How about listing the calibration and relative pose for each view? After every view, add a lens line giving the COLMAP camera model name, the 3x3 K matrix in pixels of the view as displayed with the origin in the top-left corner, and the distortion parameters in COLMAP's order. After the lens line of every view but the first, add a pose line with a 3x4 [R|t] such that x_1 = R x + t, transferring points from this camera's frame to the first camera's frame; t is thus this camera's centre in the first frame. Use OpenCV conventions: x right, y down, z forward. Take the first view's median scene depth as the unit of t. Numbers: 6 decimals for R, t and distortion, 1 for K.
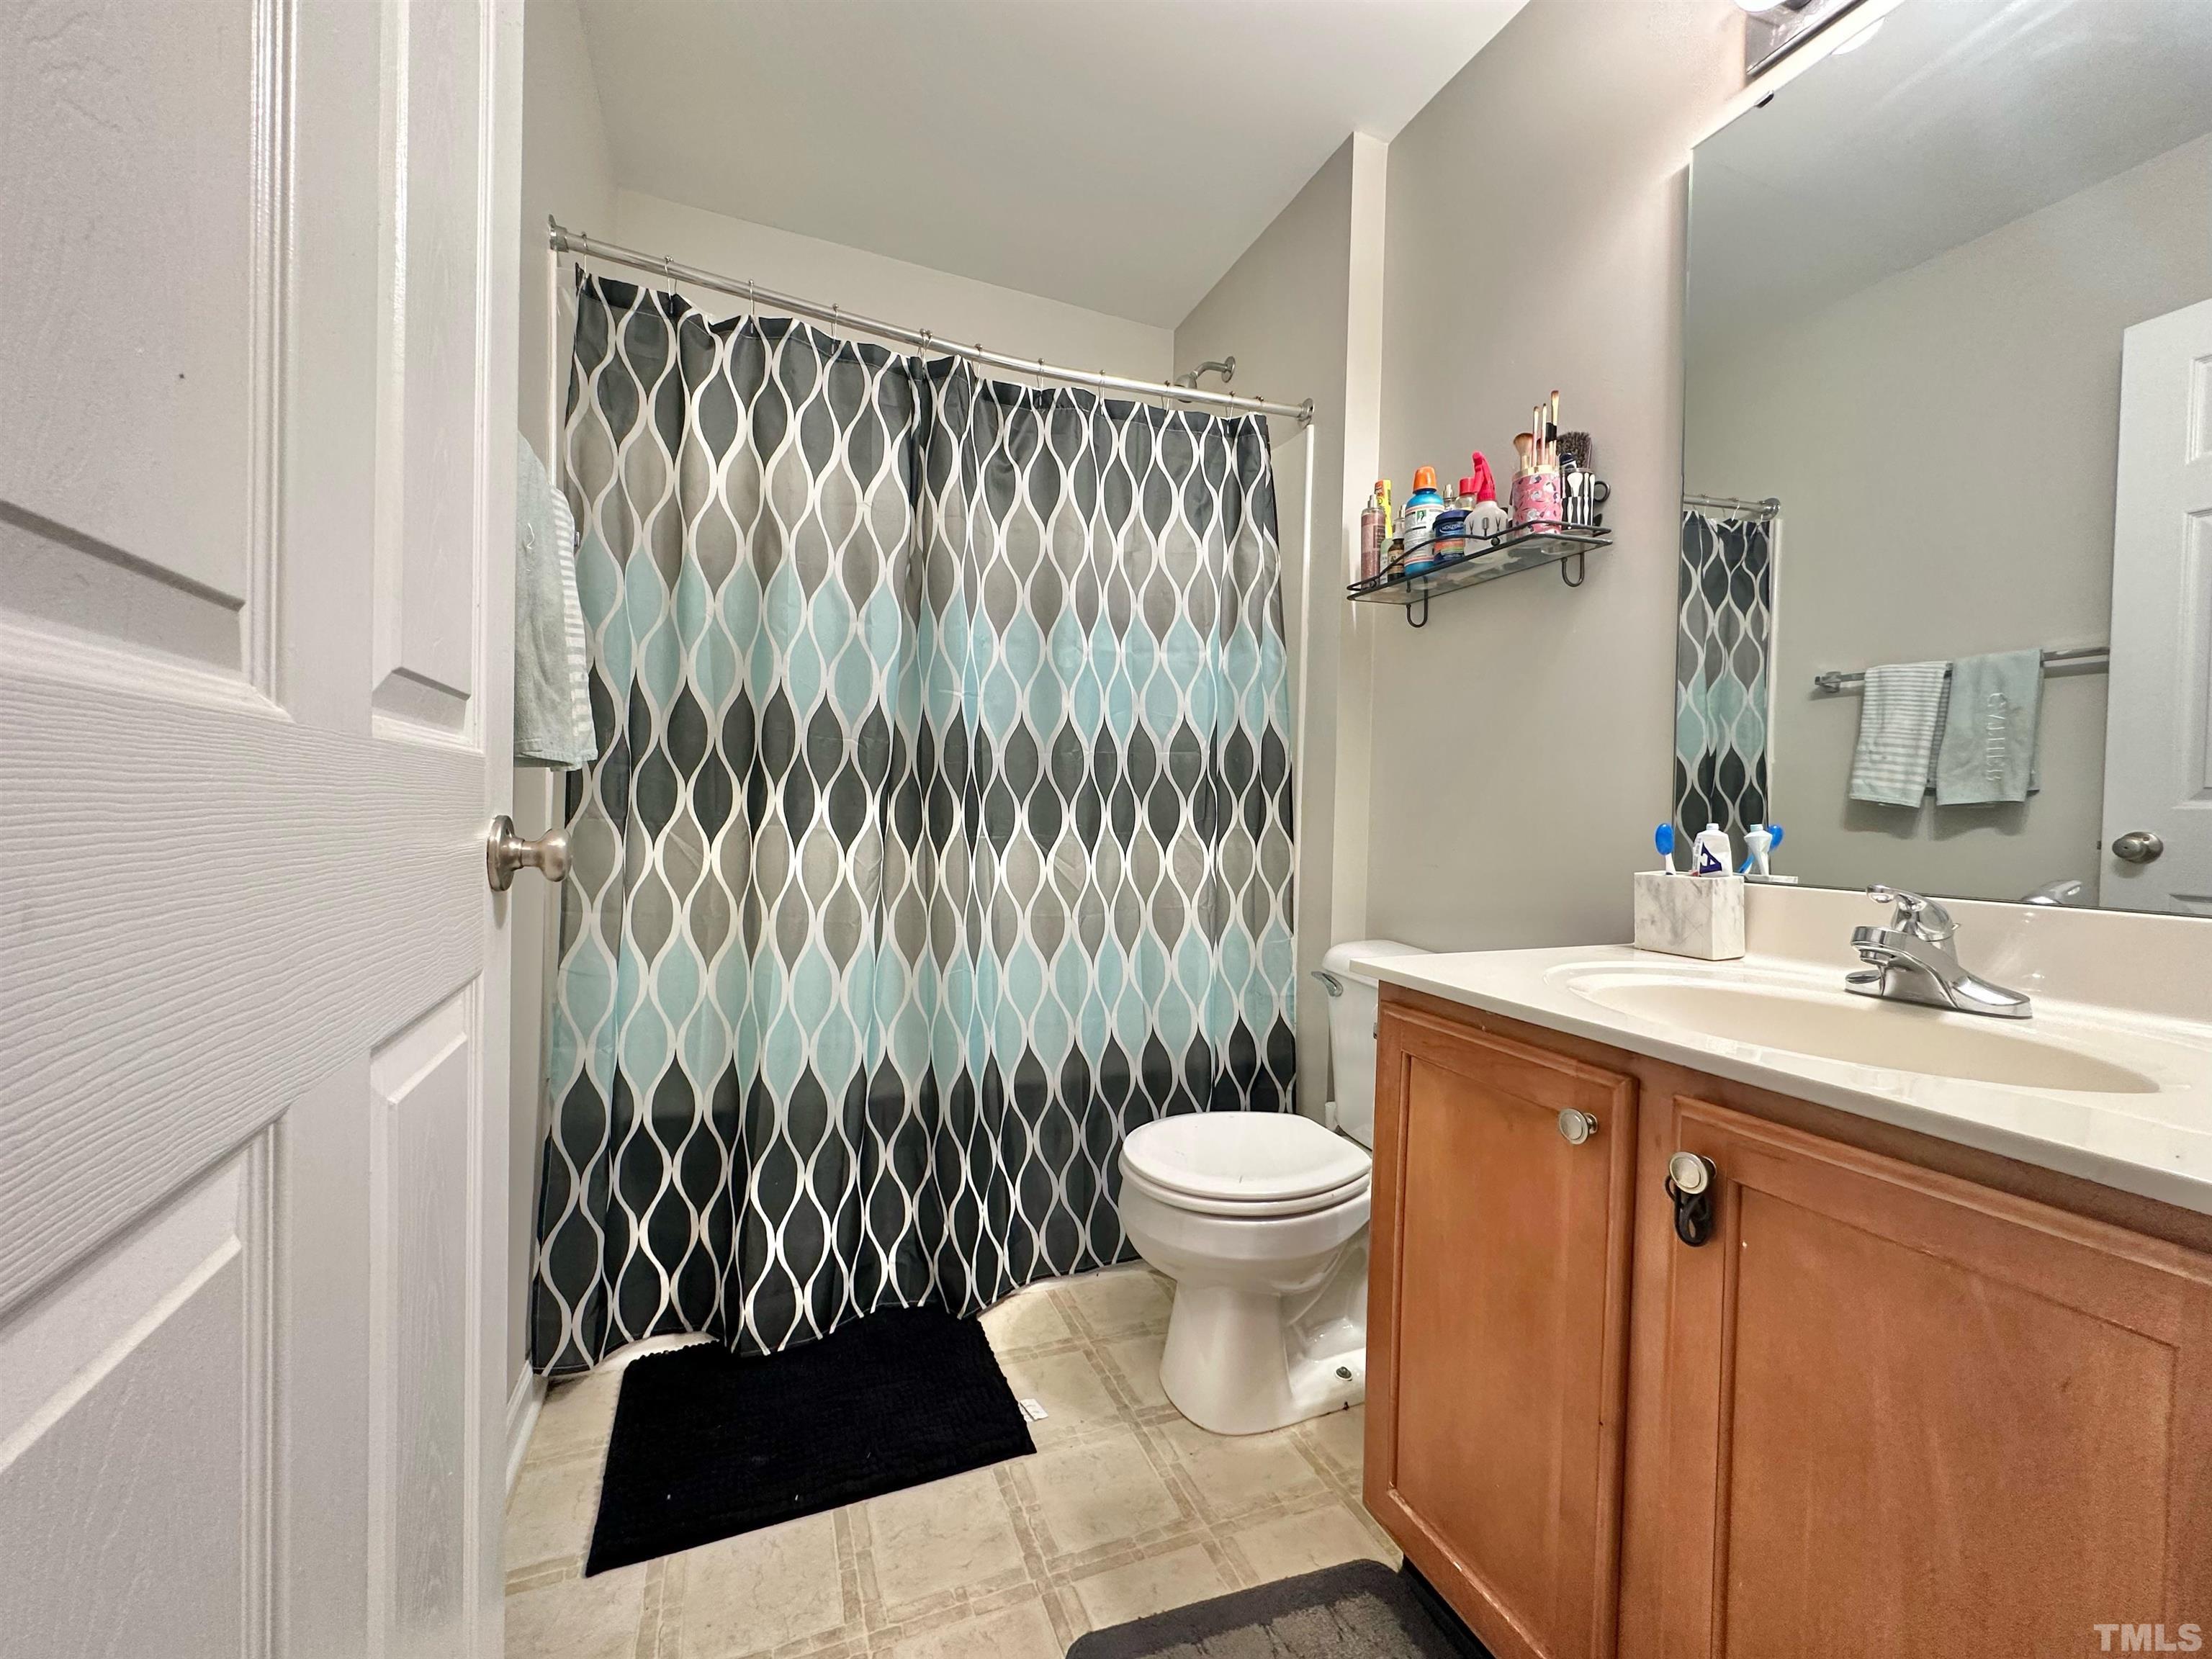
lens RADIAL K [[884.5, 0, 1106.9], [0, 884.5, 818.1], [0, 0, 1]] dist [0.003154, 0.000098]
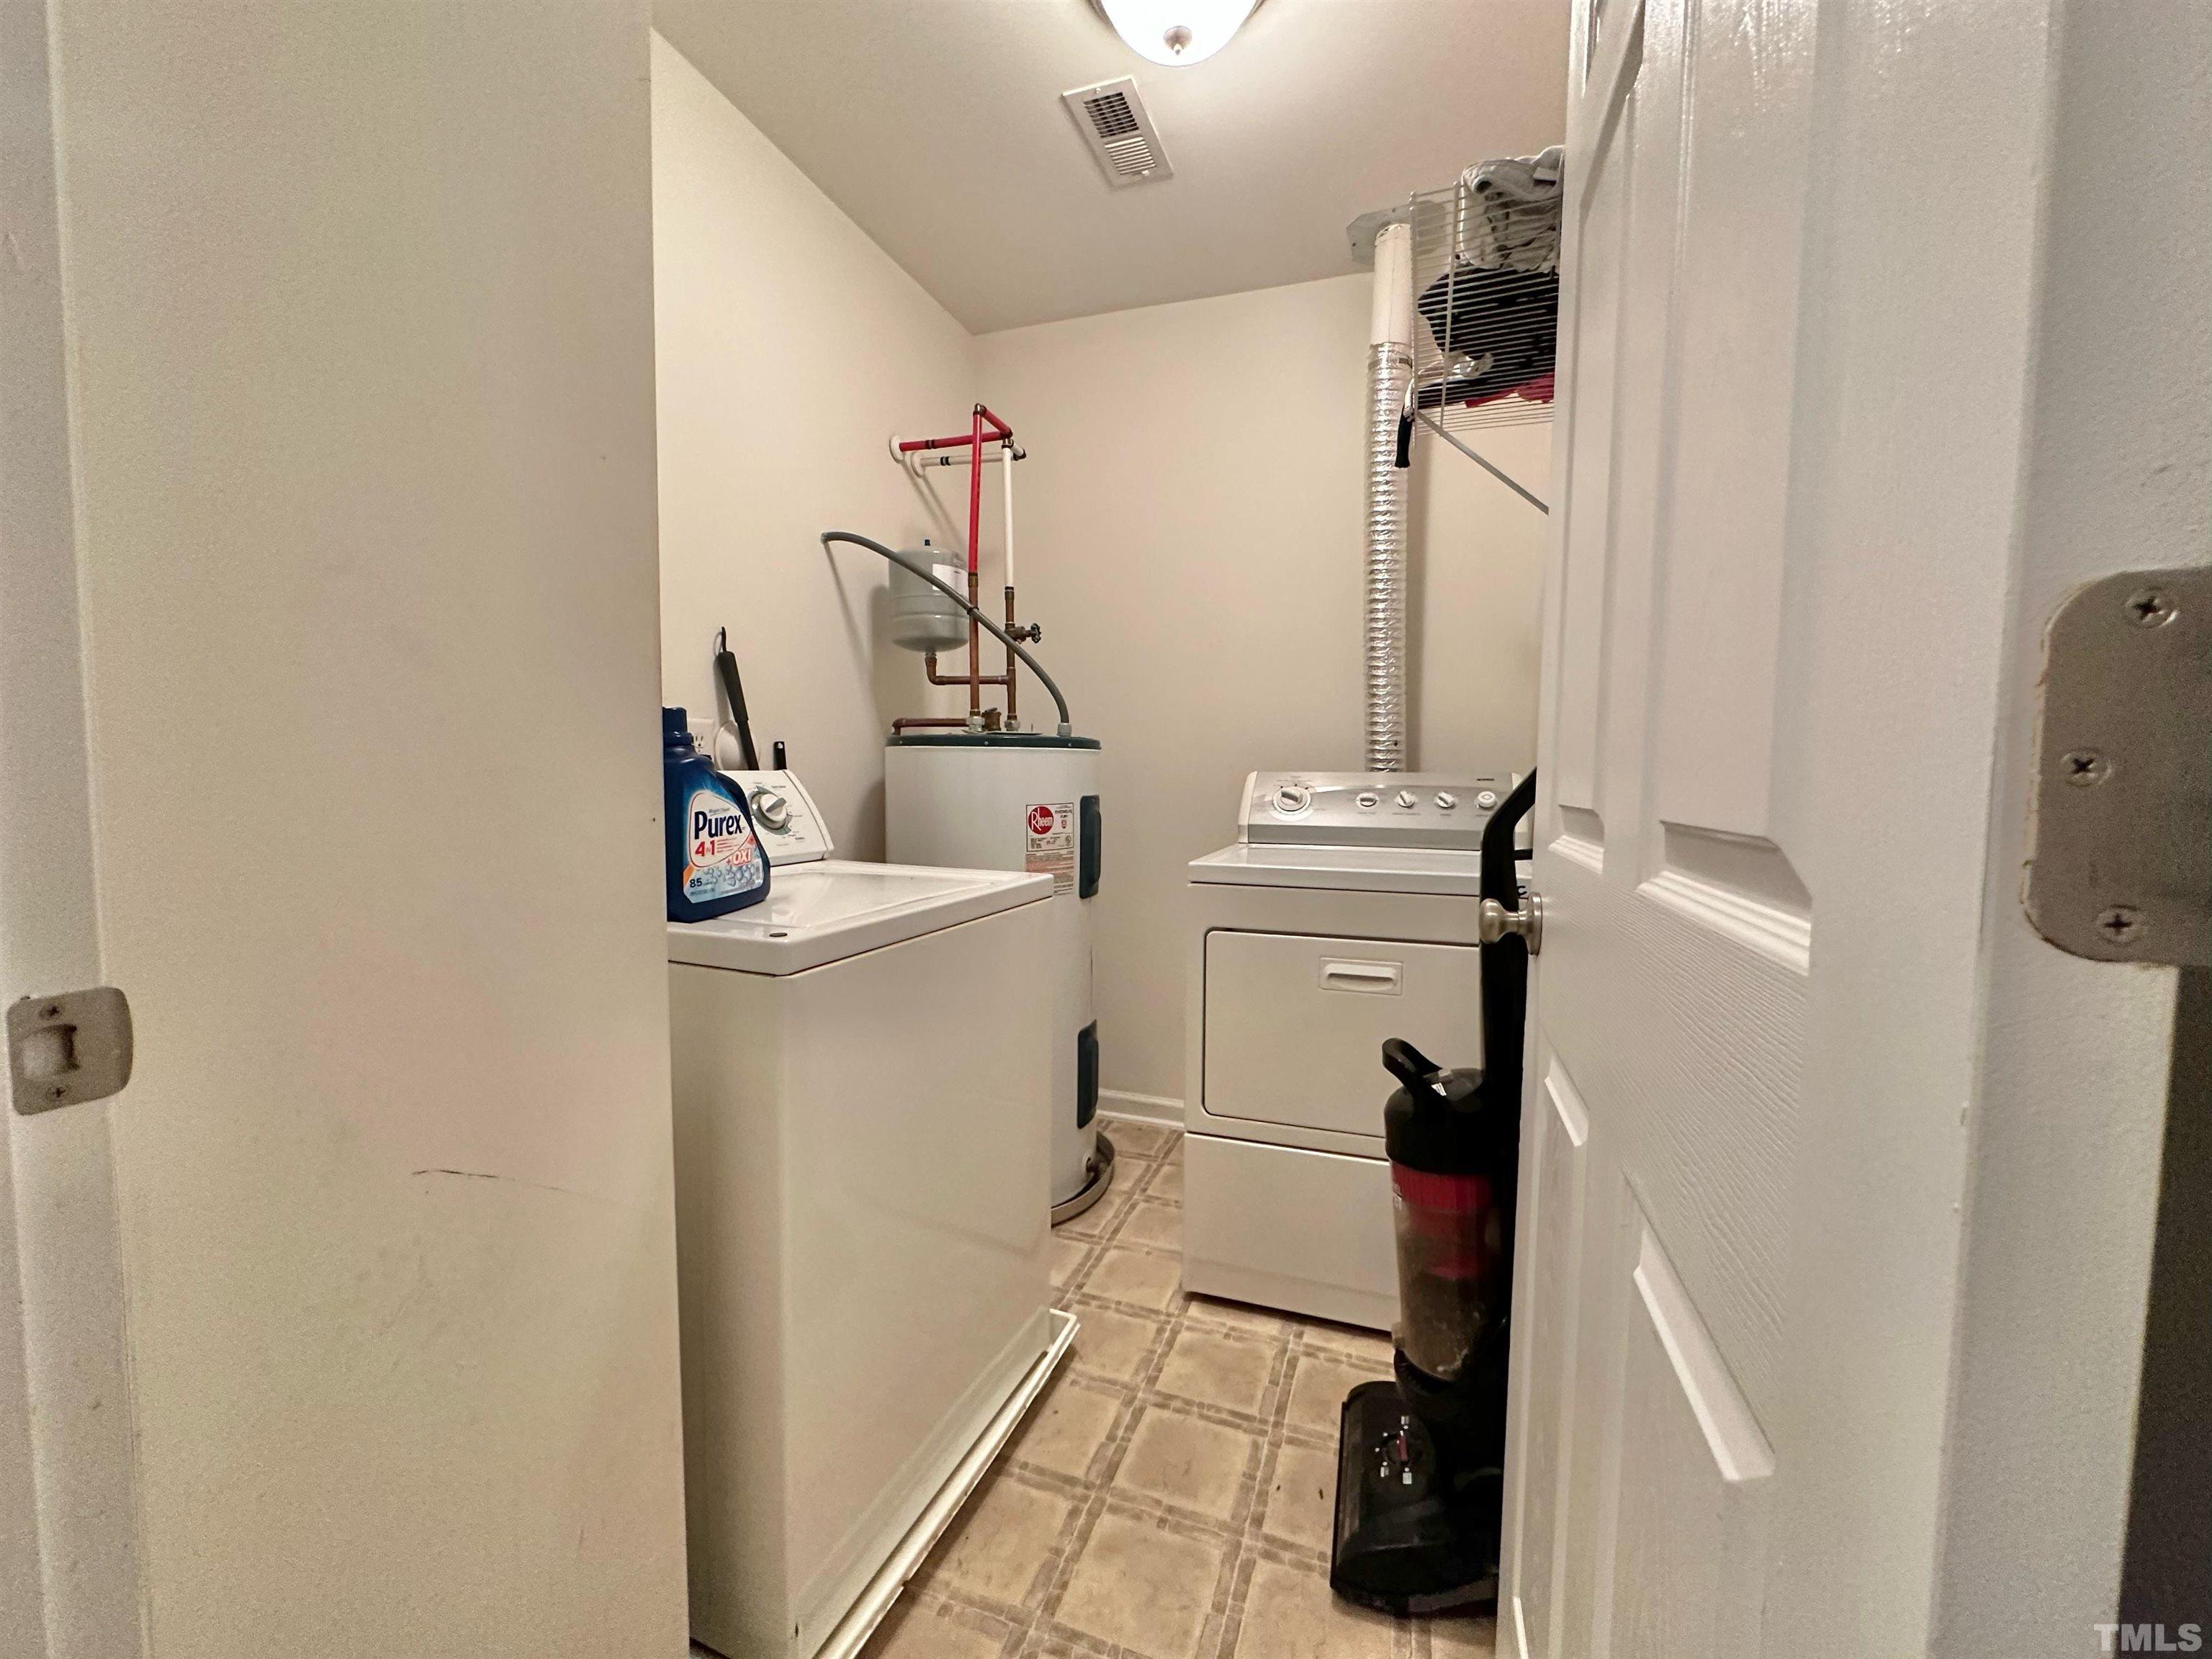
lens RADIAL K [[884.5, 0, 1105.4], [0, 884.5, 833.6], [0, 0, 1]] dist [0.003154, 0.000098]
pose [[-0.735462, -0.087332, 0.671914, -0.783521], [-0.026252, 0.994587, 0.100537, -0.125777], [-0.677057, 0.056302, -0.733774, 1.796428]]
